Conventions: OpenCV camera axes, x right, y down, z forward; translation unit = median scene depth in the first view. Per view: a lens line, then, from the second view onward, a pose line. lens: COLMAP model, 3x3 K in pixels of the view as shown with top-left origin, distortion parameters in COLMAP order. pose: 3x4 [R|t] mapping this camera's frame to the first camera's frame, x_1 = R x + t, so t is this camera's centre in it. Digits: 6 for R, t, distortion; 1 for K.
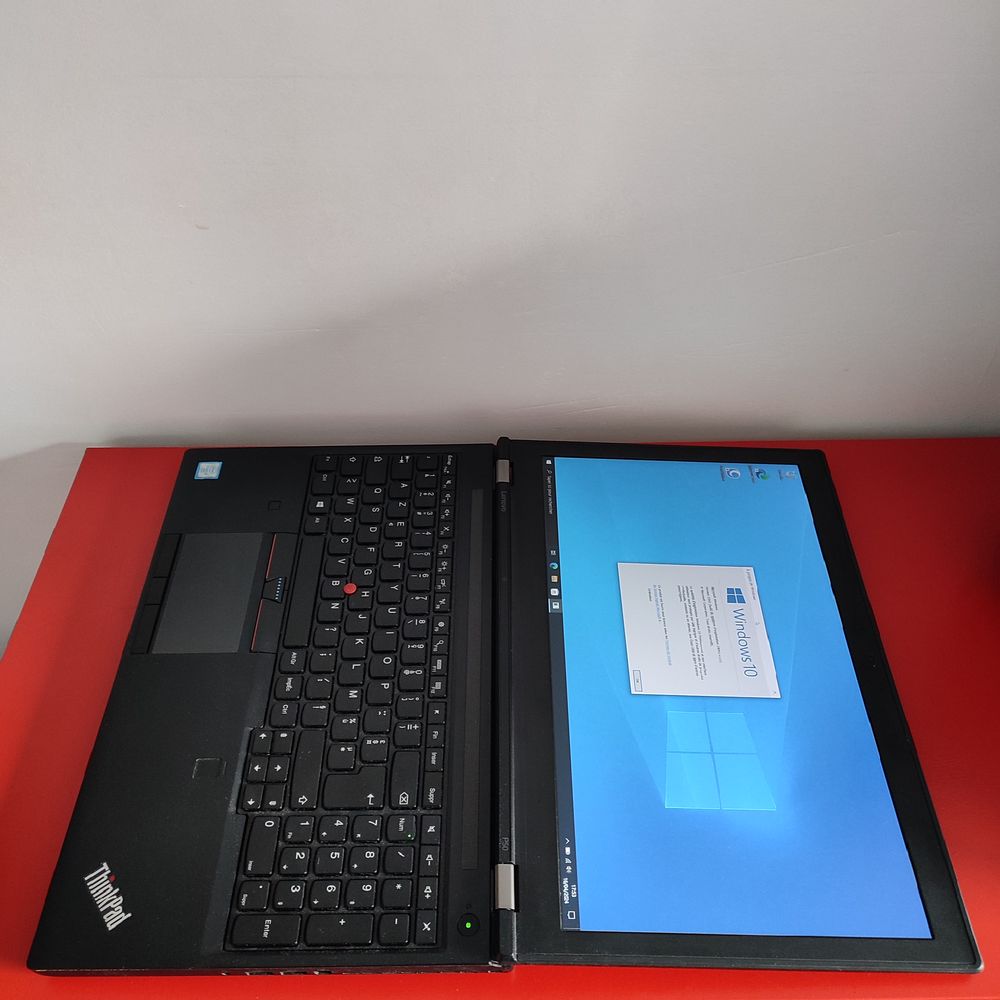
lens RADIAL K [[989.6, 0, 500.0], [0, 989.6, 500.0], [0, 0, 1]] dist [0.011573, 0.022484]
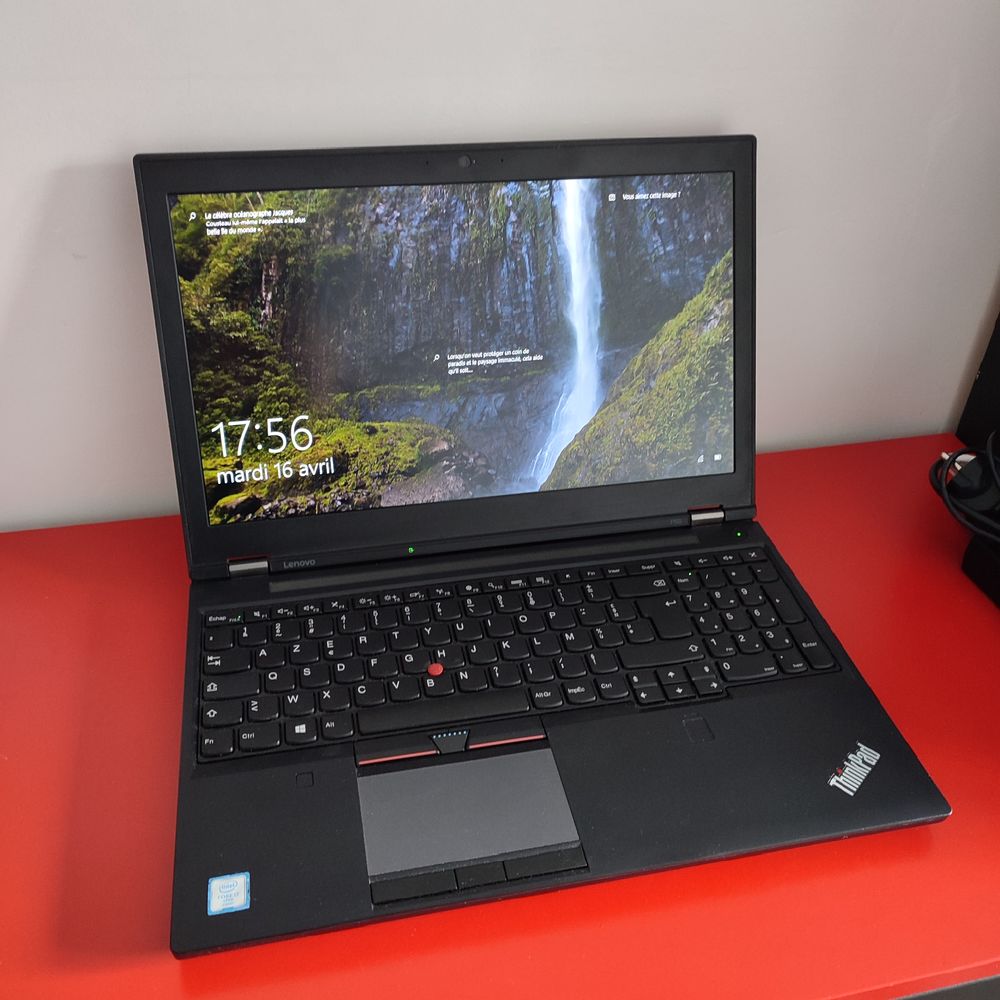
lens RADIAL K [[989.6, 0, 500.0], [0, 989.6, 500.0], [0, 0, 1]] dist [0.011573, 0.022484]
pose [[-0.212392, -0.577283, 0.788438, -0.799347], [0.699062, 0.474008, 0.535377, -0.420375], [-0.682789, 0.664877, 0.302881, 0.656780]]
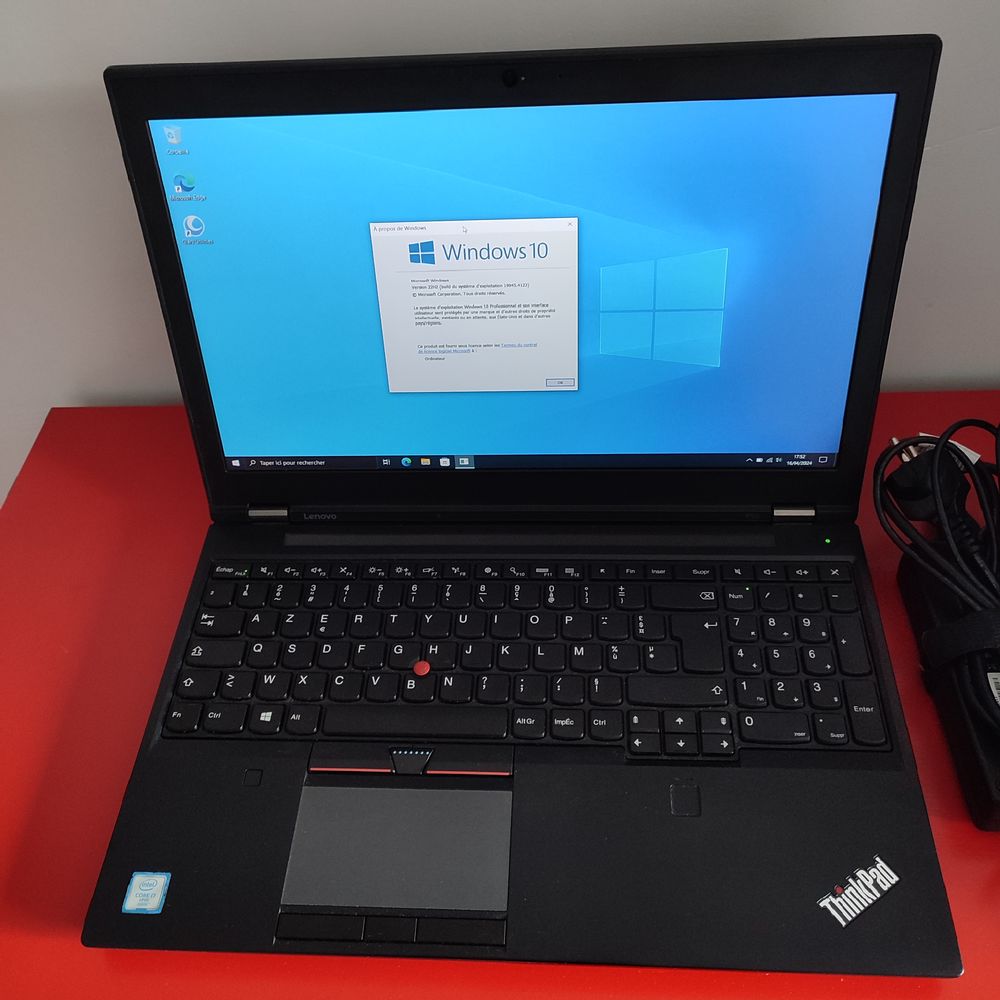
lens RADIAL K [[989.6, 0, 500.0], [0, 989.6, 500.0], [0, 0, 1]] dist [0.011573, 0.022484]
pose [[0.051874, -0.746125, 0.663782, -0.607506], [0.775808, 0.448642, 0.443669, -0.286315], [-0.628833, 0.491952, 0.602123, 0.460457]]
